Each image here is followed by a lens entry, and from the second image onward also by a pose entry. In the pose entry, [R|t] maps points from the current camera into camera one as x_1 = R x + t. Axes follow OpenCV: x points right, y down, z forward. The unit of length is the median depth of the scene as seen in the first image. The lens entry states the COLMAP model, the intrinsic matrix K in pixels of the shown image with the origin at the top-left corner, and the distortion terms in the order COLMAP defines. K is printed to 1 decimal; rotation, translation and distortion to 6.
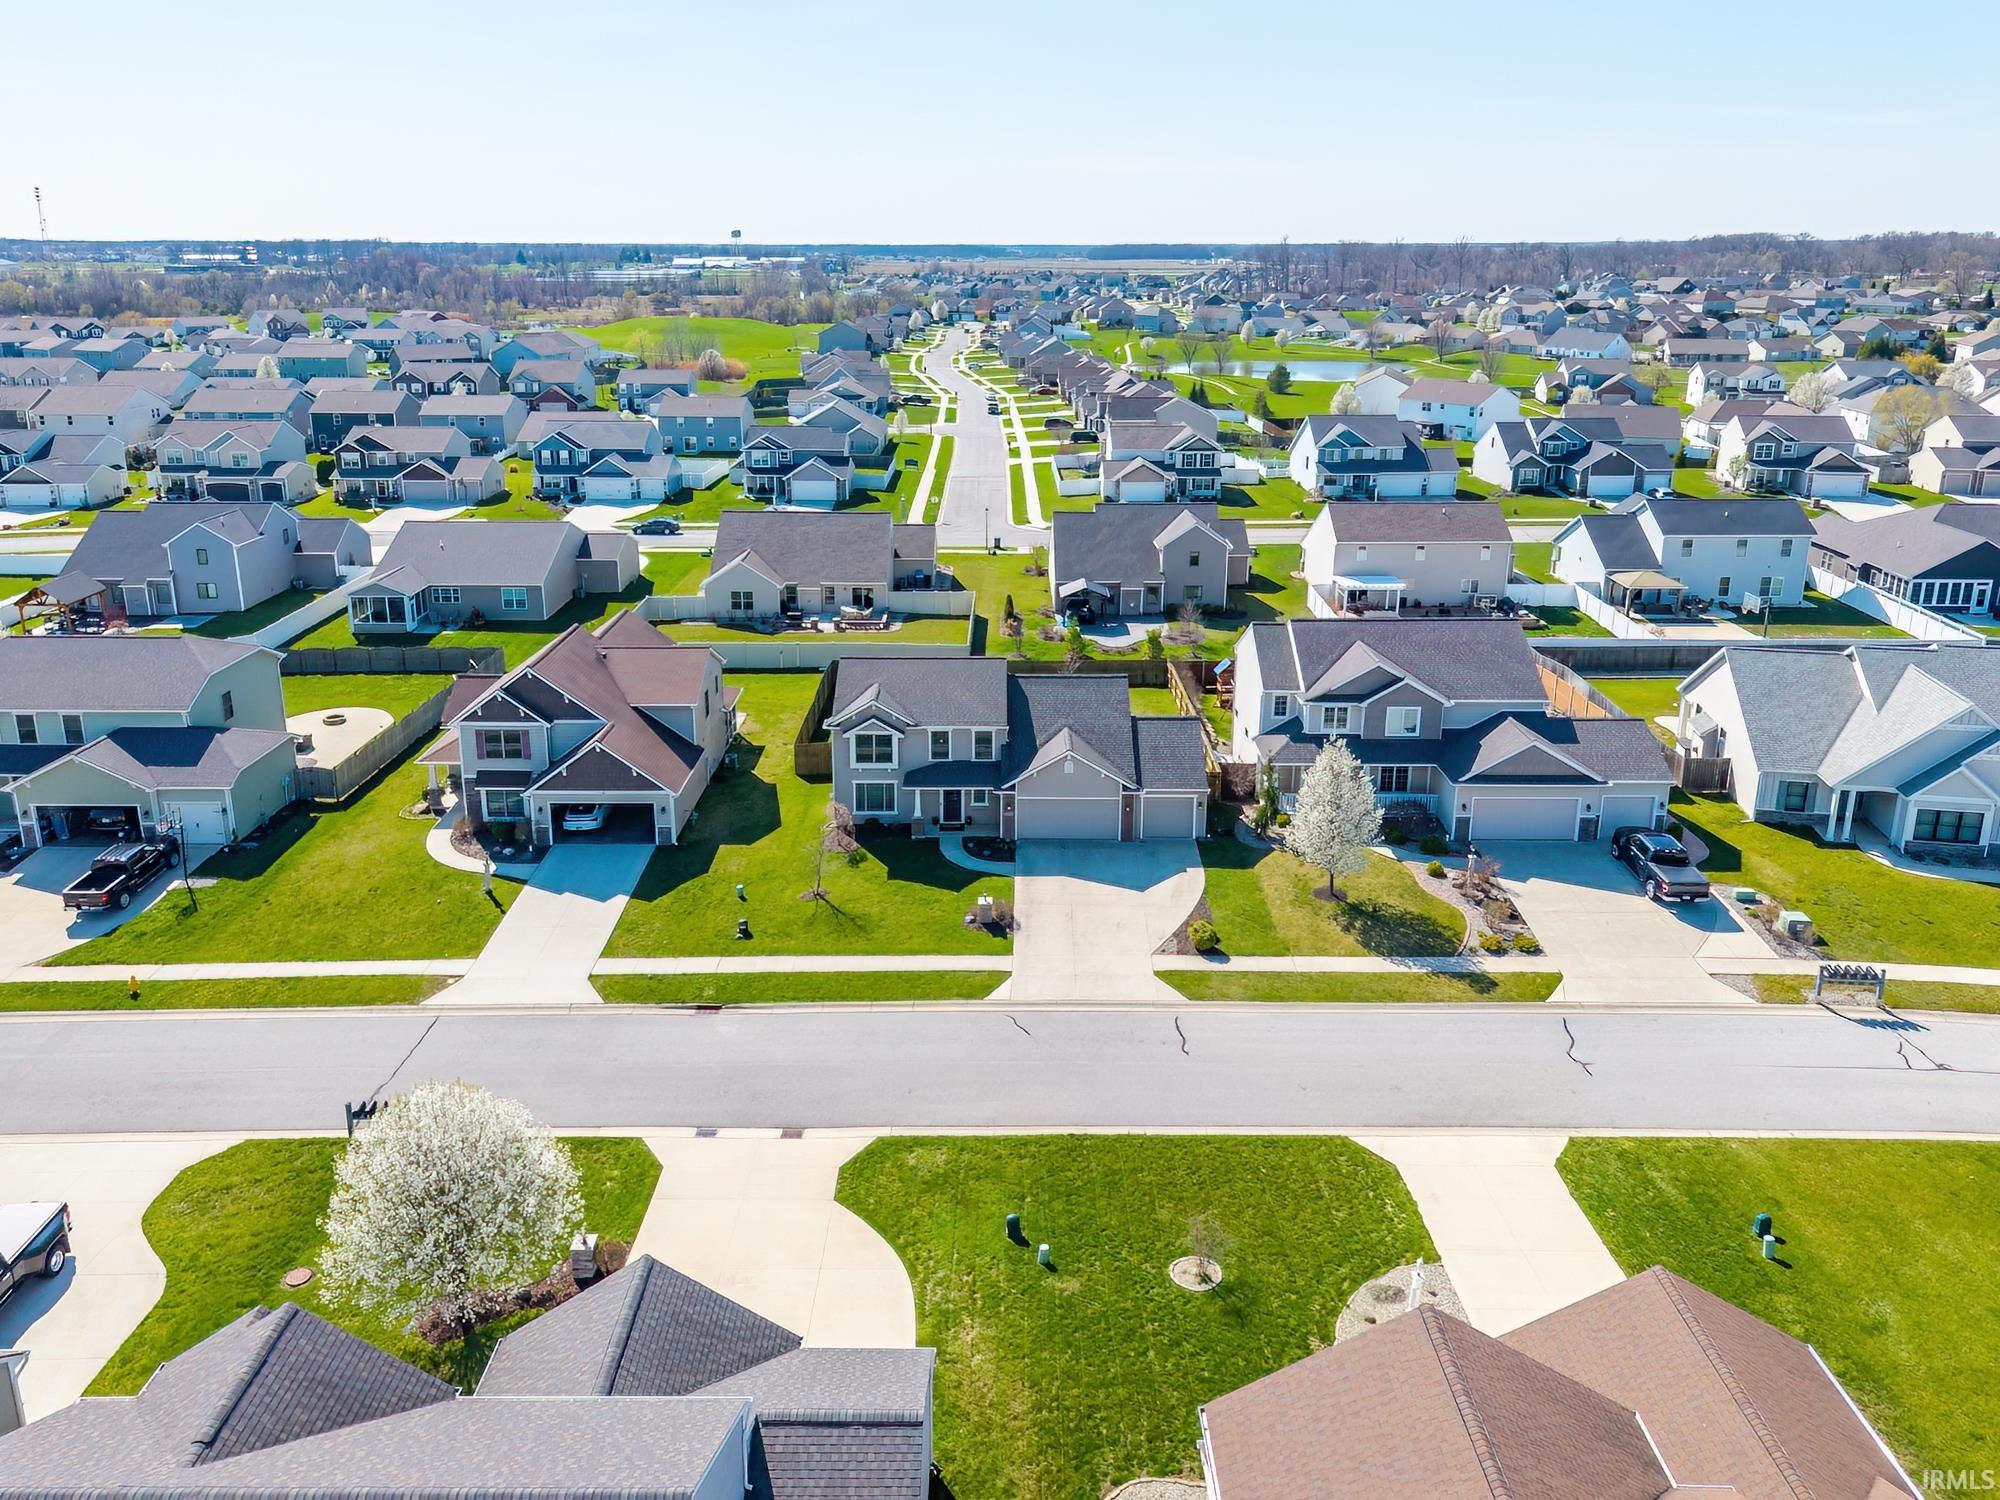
lens RADIAL K [[1400.9, 0, 992.0], [0, 1400.9, 691.8], [0, 0, 1]] dist [0.073625, 0.000247]
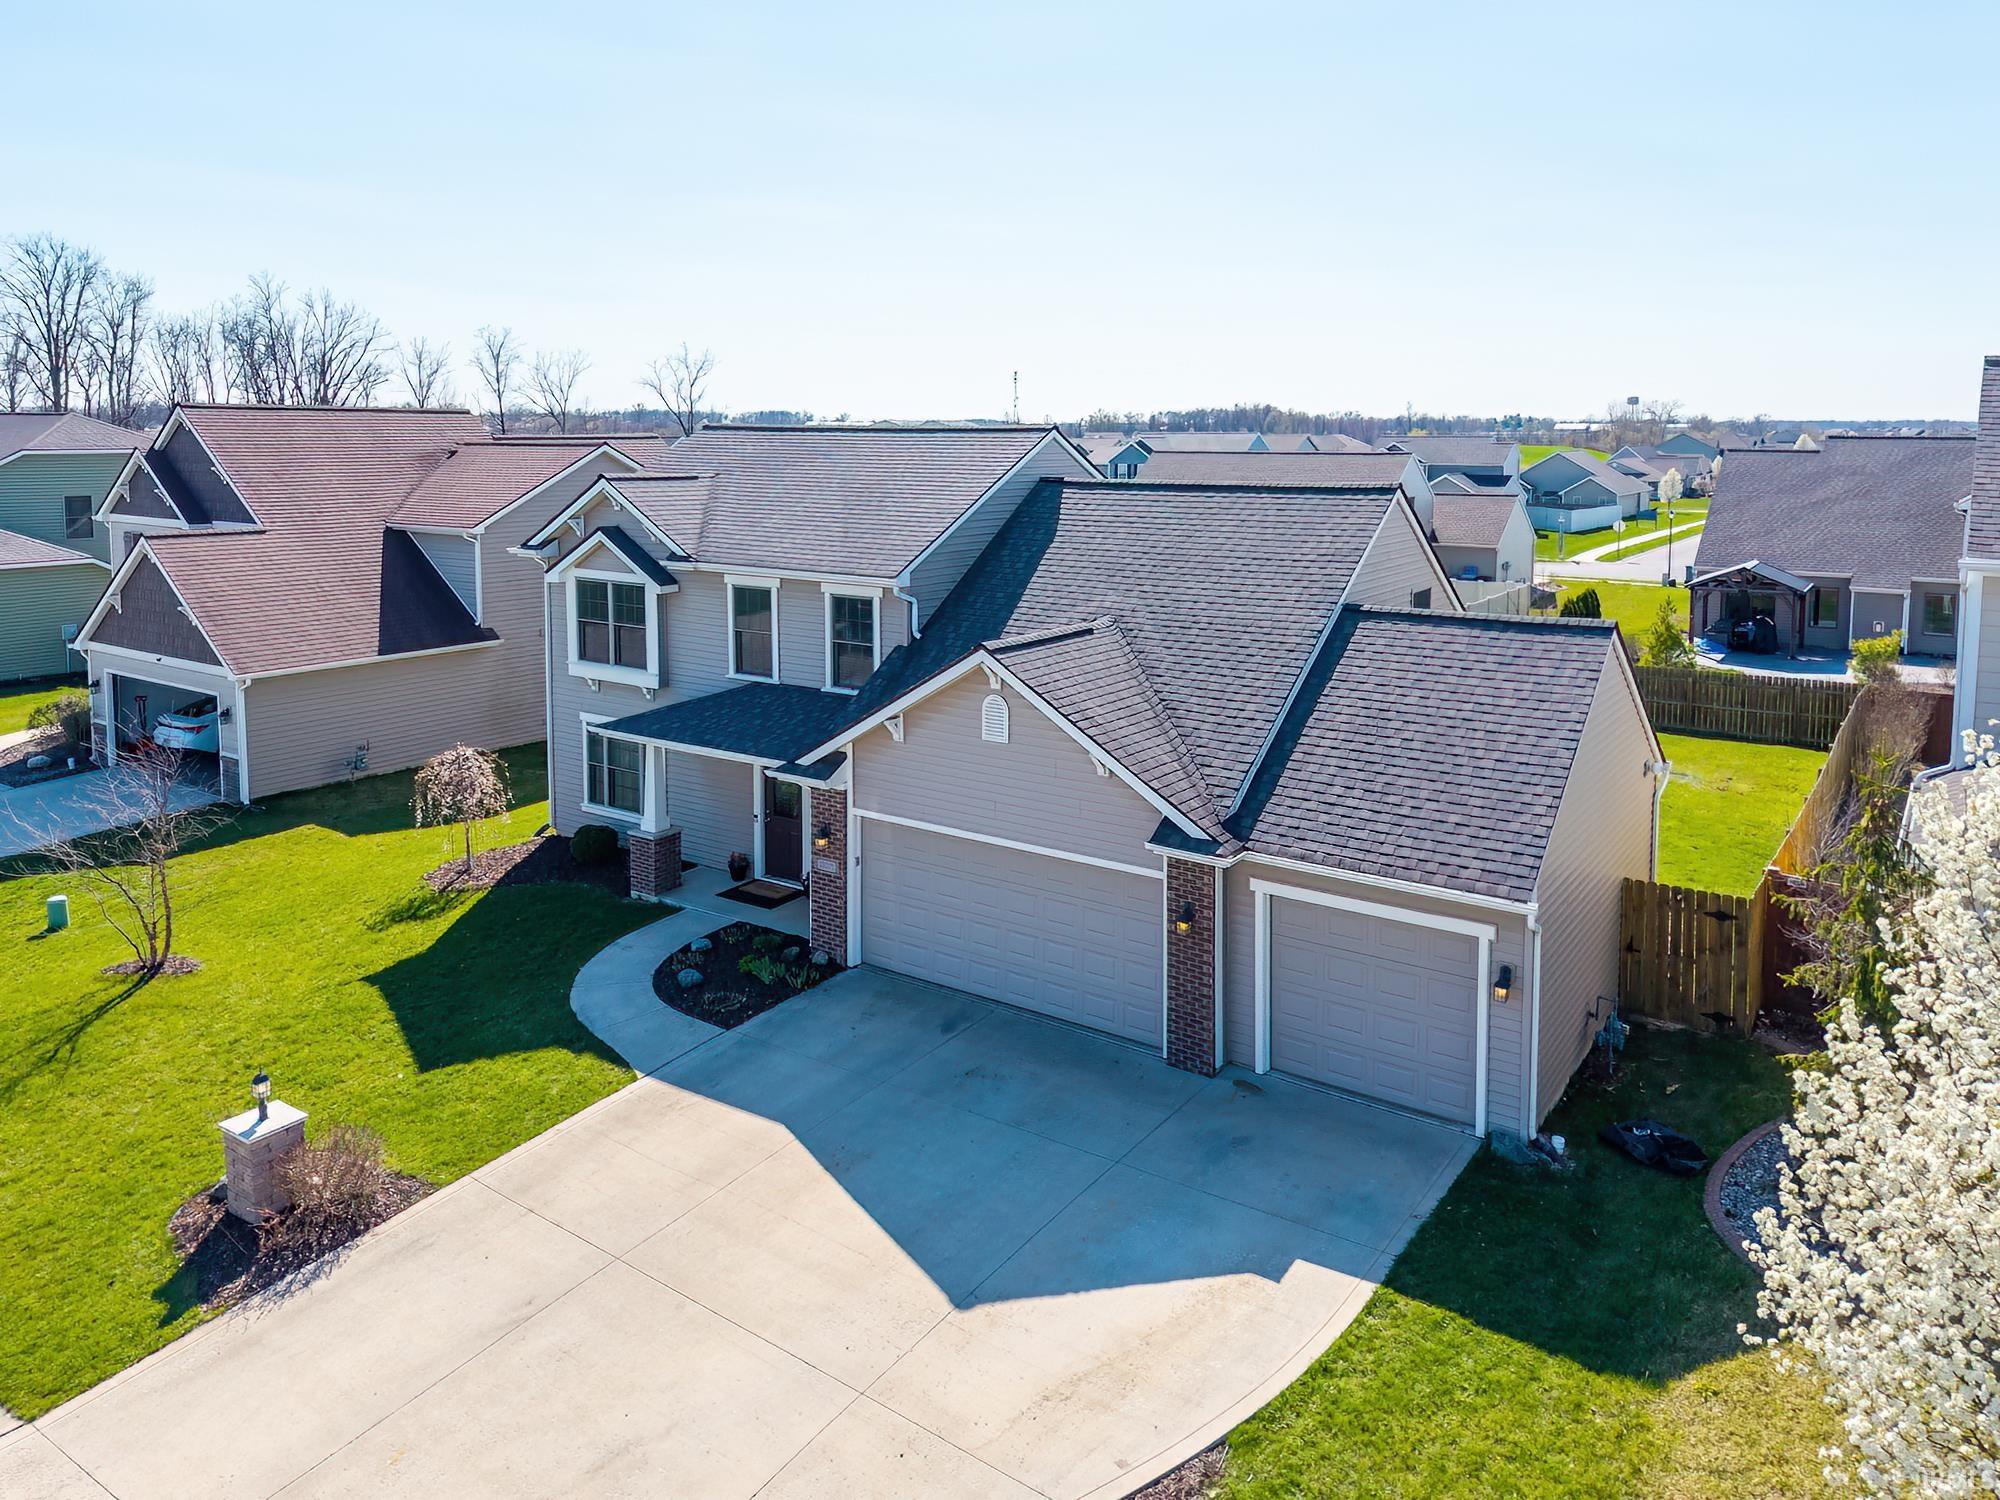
lens RADIAL K [[1414.0, 0, 1015.4], [0, 1414.0, 568.9], [0, 0, 1]] dist [0.008018, 0.000595]
pose [[0.825633, 0.056464, -0.561375, 0.204708], [-0.173521, 0.972167, -0.157420, 0.066351], [0.536862, 0.227382, 0.812451, 0.763420]]
